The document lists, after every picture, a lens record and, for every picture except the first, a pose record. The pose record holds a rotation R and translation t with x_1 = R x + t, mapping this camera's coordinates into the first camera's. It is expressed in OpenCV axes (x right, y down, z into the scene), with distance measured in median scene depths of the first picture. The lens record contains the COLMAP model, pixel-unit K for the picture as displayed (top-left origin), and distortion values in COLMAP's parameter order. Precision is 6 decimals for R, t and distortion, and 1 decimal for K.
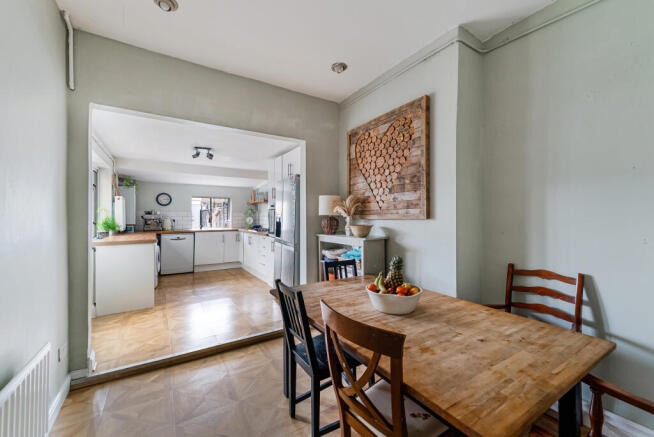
lens RADIAL K [[267.5, 0, 324.1], [0, 267.5, 217.7], [0, 0, 1]] dist [-0.001563, -0.000042]
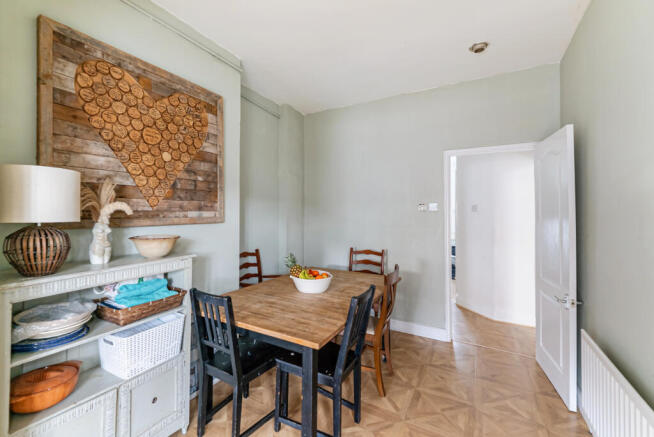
lens RADIAL K [[267.5, 0, 328.6], [0, 267.5, 217.2], [0, 0, 1]] dist [-0.001563, -0.000042]
pose [[-0.482514, -0.017555, 0.875712, -0.599284], [-0.006202, 0.999843, 0.016627, -0.029429], [-0.875866, 0.002591, -0.482547, 1.012443]]
